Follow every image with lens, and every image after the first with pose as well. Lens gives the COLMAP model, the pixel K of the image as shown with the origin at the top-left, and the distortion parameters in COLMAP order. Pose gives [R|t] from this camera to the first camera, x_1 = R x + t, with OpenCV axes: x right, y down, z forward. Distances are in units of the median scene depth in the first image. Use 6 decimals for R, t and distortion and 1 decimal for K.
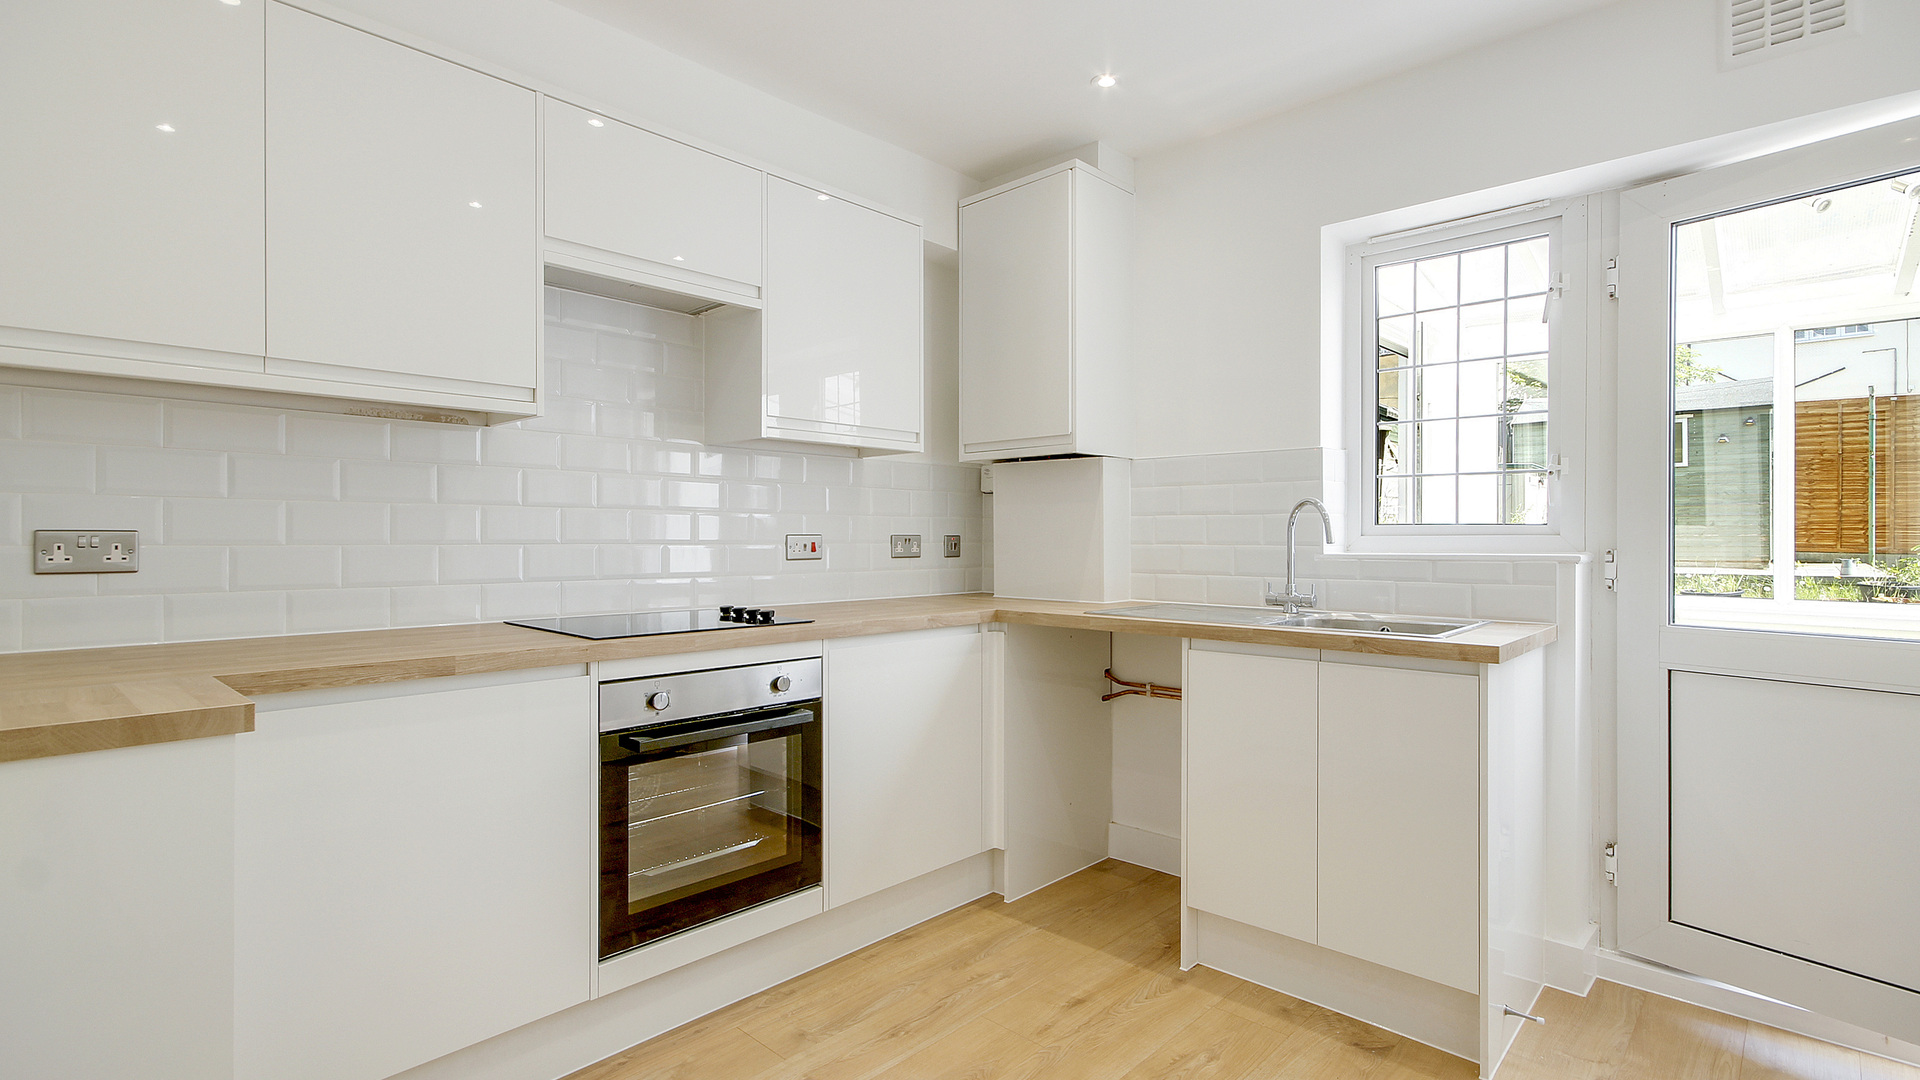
lens RADIAL K [[903.9, 0, 980.0], [0, 903.9, 560.9], [0, 0, 1]] dist [-0.001516, -0.000705]
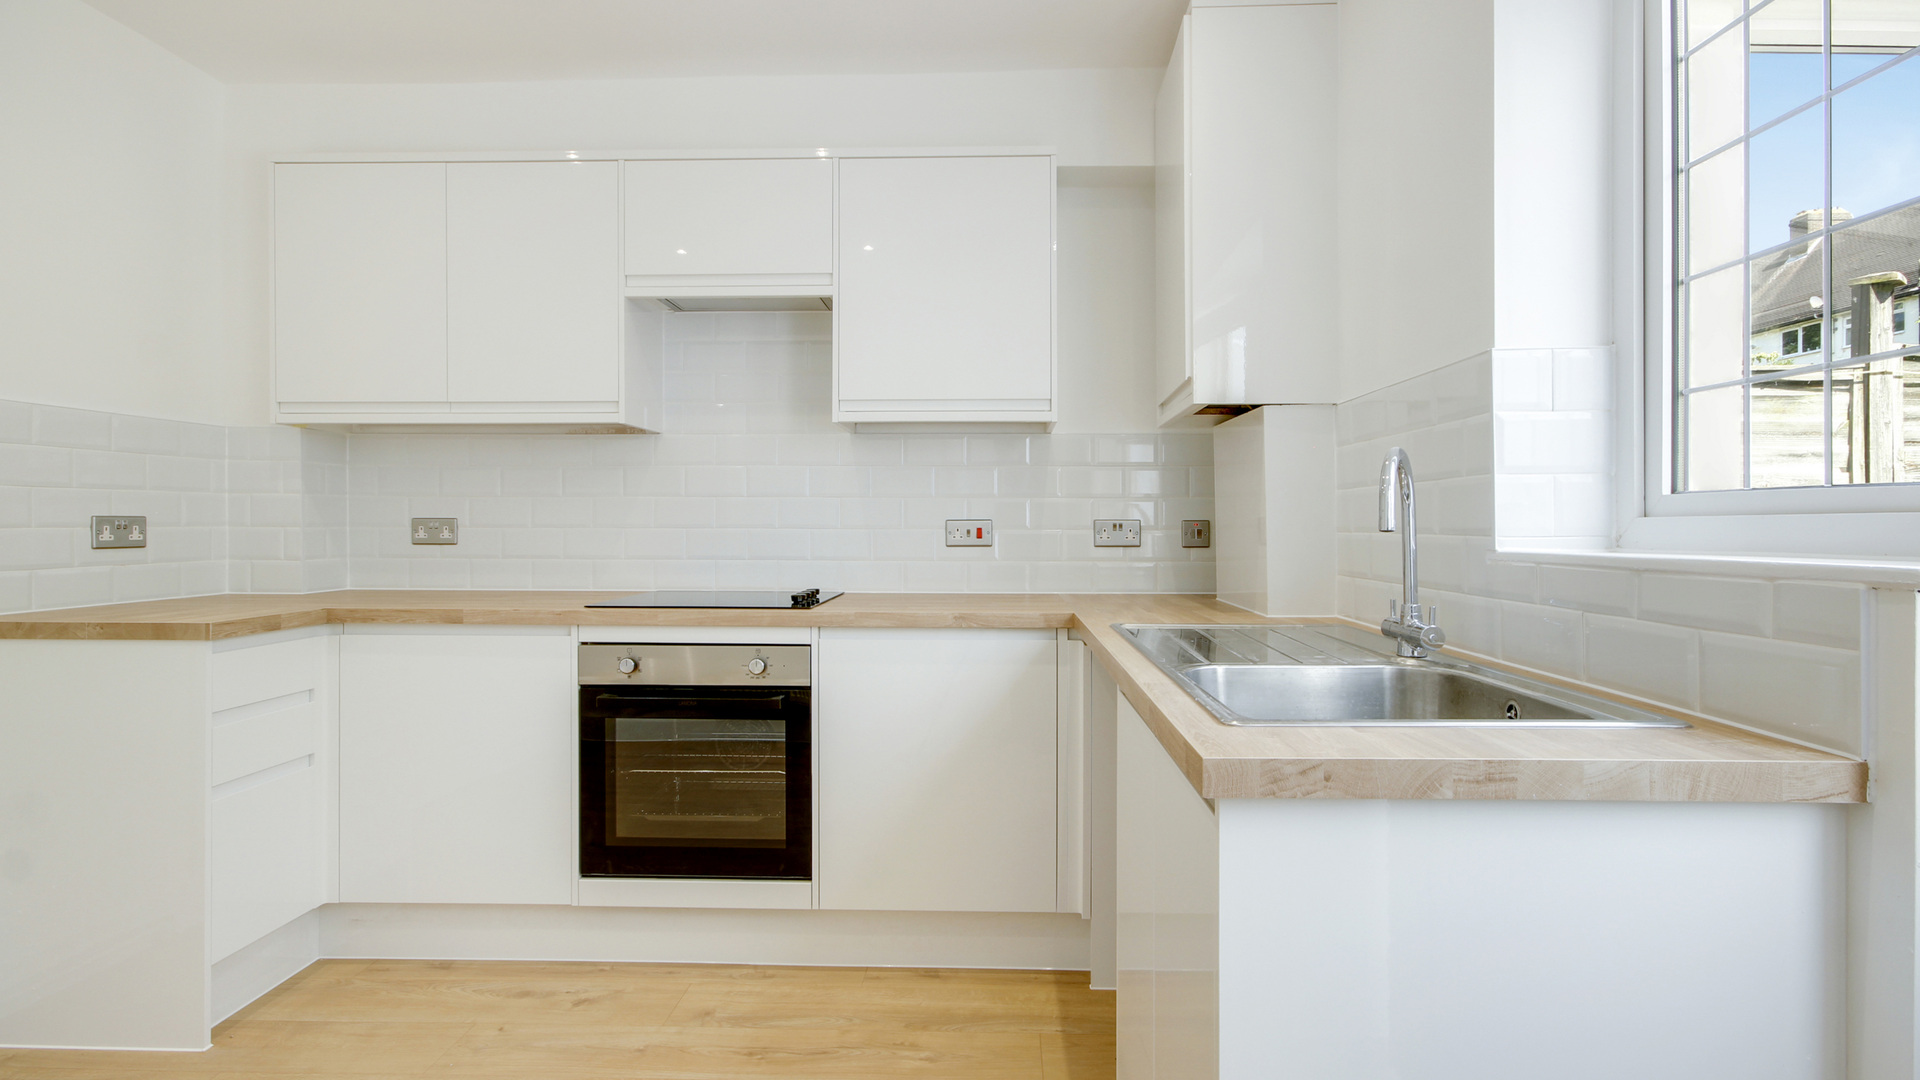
lens RADIAL K [[907.9, 0, 960.0], [0, 907.9, 540.0], [0, 0, 1]] dist [-0.000085, -0.000193]
pose [[0.654971, 0.013229, -0.755538, 0.670918], [-0.020271, 0.999795, -0.000067, -0.009705], [0.755382, 0.015360, 0.655104, 0.484733]]
